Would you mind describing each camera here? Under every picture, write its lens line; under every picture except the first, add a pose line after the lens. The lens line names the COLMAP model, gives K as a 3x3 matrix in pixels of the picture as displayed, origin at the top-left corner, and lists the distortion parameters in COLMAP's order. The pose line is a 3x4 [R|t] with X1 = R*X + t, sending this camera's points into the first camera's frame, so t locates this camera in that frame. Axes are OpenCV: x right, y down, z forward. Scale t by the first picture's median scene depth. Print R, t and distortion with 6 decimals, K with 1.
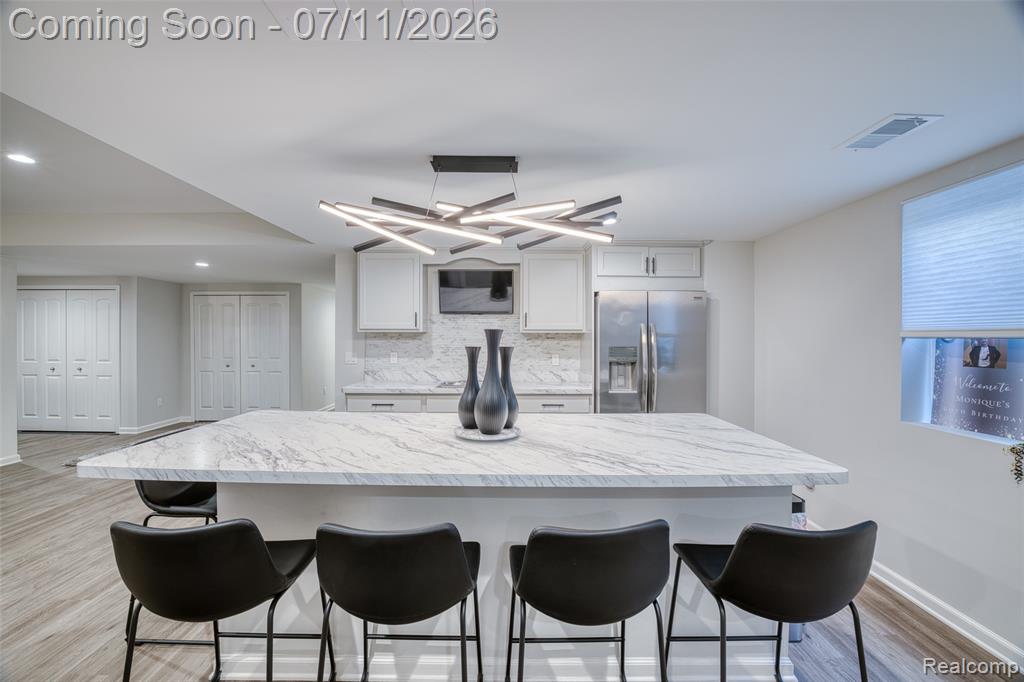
lens RADIAL K [[416.7, 0, 509.6], [0, 416.7, 338.1], [0, 0, 1]] dist [-0.024734, -0.000056]
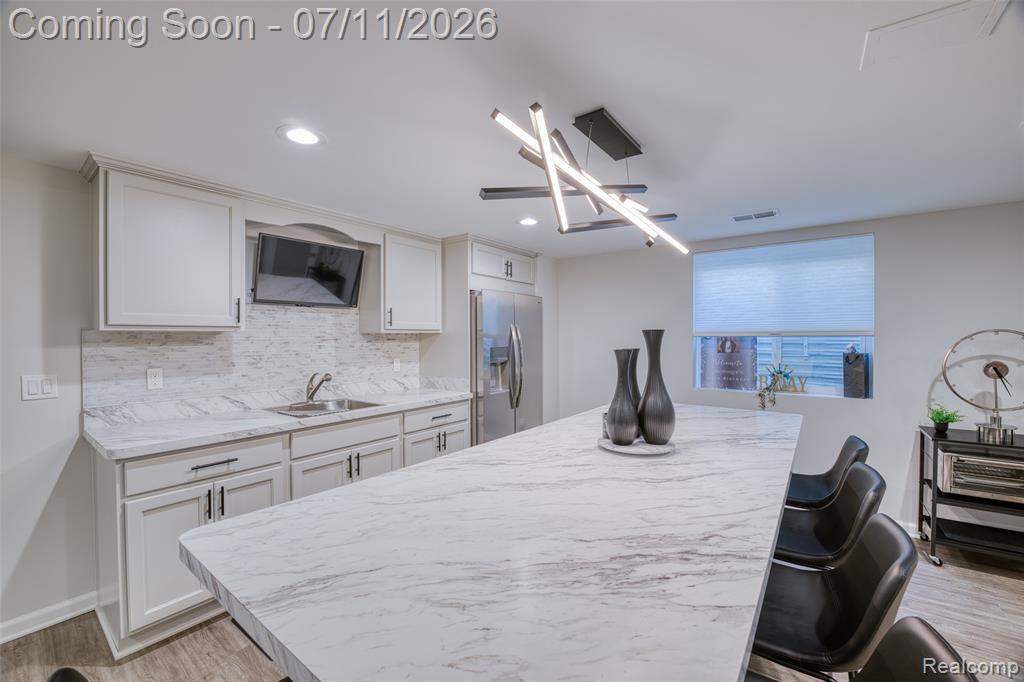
lens RADIAL K [[416.7, 0, 509.6], [0, 416.7, 338.1], [0, 0, 1]] dist [-0.024734, -0.000056]
pose [[0.604472, -0.008223, 0.796584, -0.506118], [0.007882, 0.999960, 0.004340, -0.005211], [-0.796587, 0.003655, 0.604512, 0.367063]]
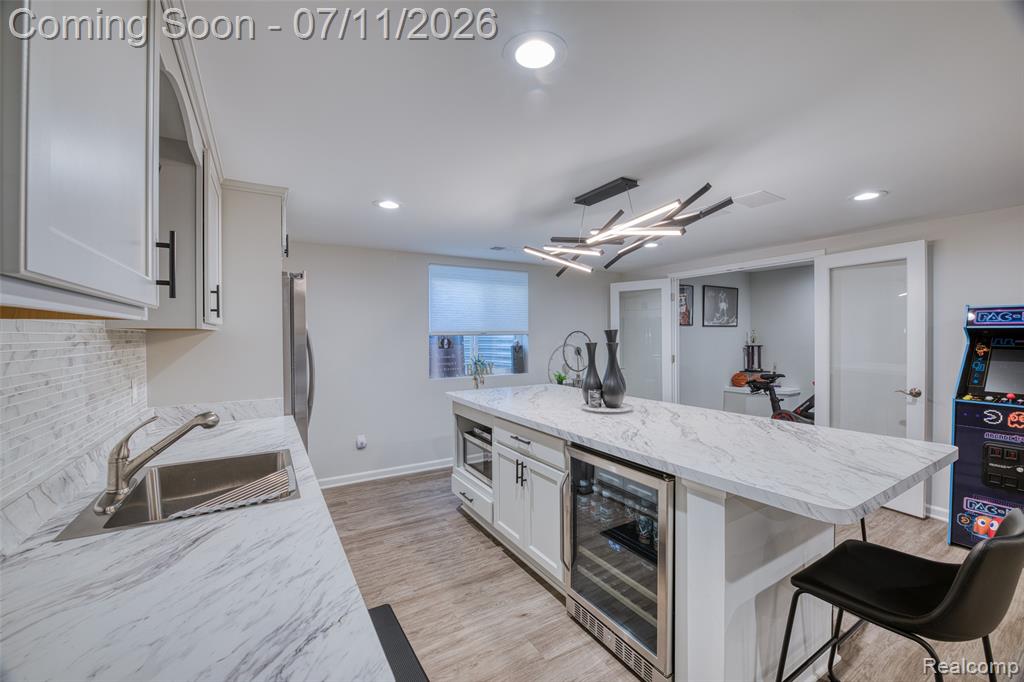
lens RADIAL K [[411.2, 0, 512.0], [0, 411.2, 341.0], [0, 0, 1]] dist [-0.023378, 0.000598]
pose [[-0.517581, -0.014244, 0.855515, -0.549099], [0.007450, 0.999749, 0.021153, -0.008127], [-0.855601, 0.017322, -0.517345, 1.048020]]
